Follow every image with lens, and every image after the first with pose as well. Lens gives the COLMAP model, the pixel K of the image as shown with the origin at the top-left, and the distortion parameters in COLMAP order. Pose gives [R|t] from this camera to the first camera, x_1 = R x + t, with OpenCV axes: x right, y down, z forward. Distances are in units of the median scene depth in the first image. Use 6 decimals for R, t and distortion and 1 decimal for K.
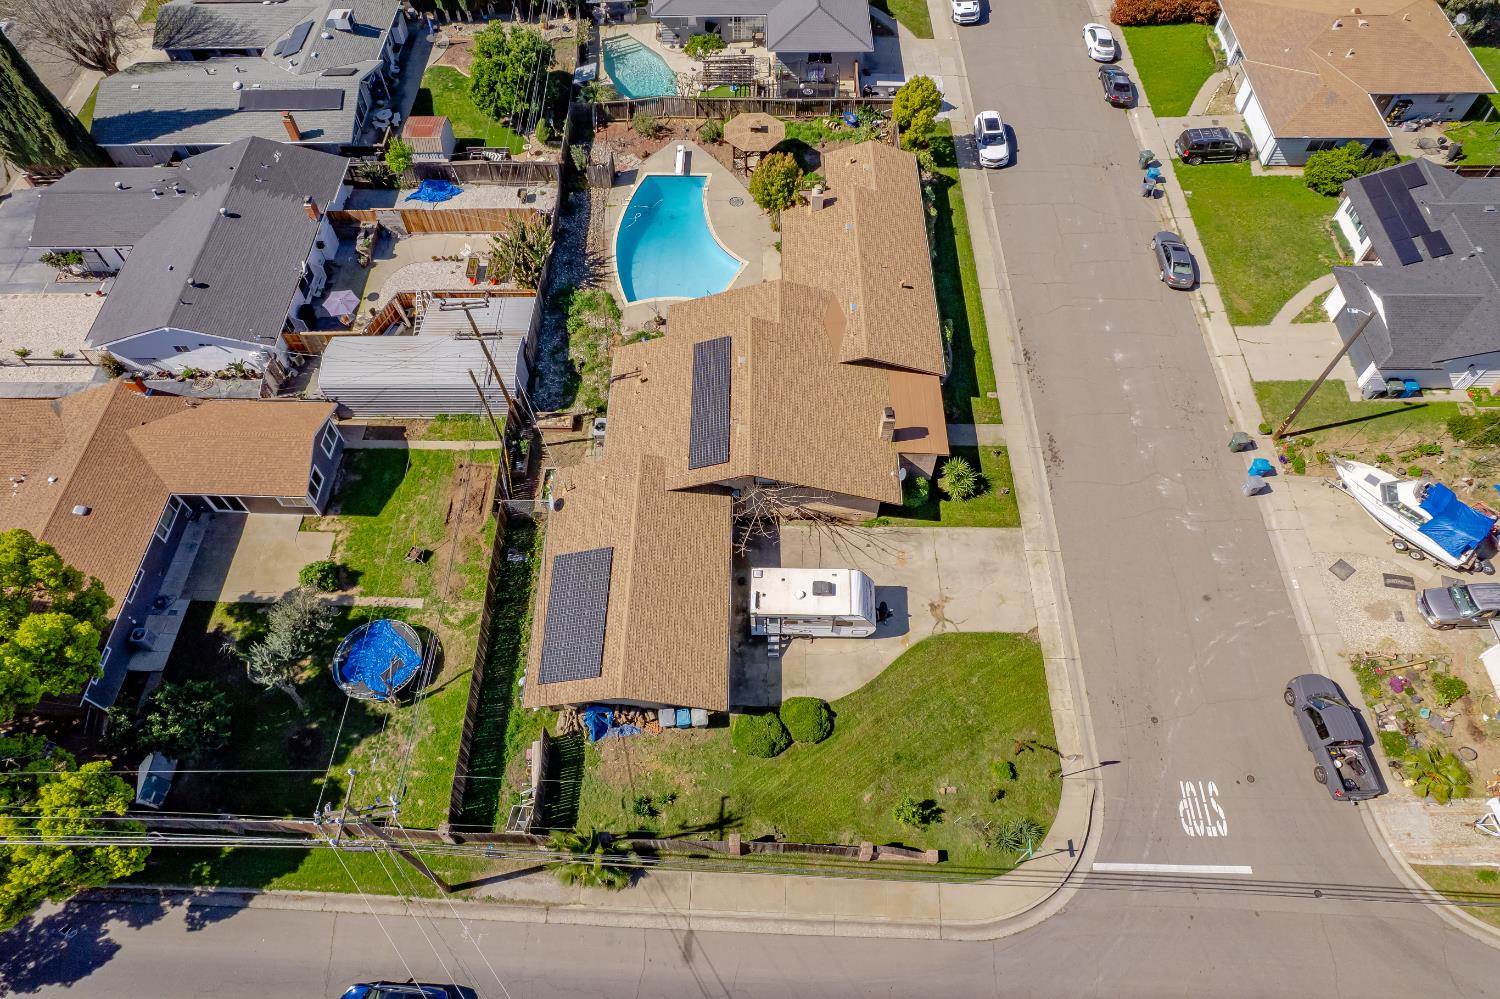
lens RADIAL K [[957.7, 0, 742.3], [0, 957.7, 505.5], [0, 0, 1]] dist [-0.074365, 0.063641]
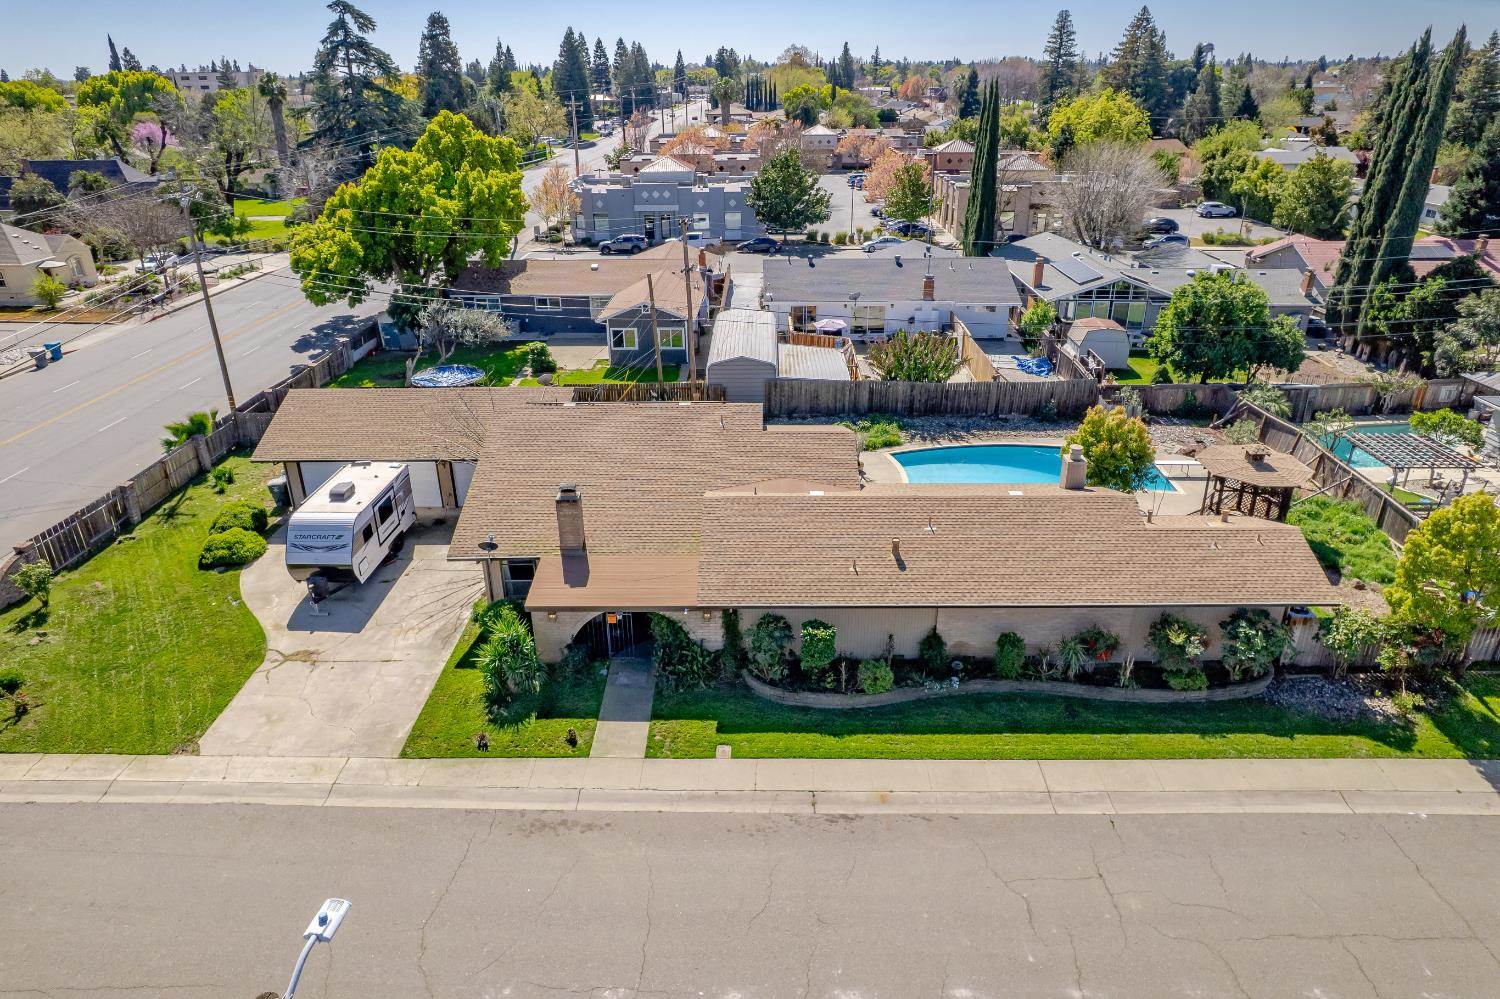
lens RADIAL K [[957.7, 0, 739.4], [0, 957.7, 510.0], [0, 0, 1]] dist [-0.074365, 0.063641]
pose [[-0.010047, 0.437362, -0.899229, 0.665580], [-0.836910, 0.488473, 0.246932, -0.312752], [0.547248, 0.755055, 0.361125, 0.772331]]
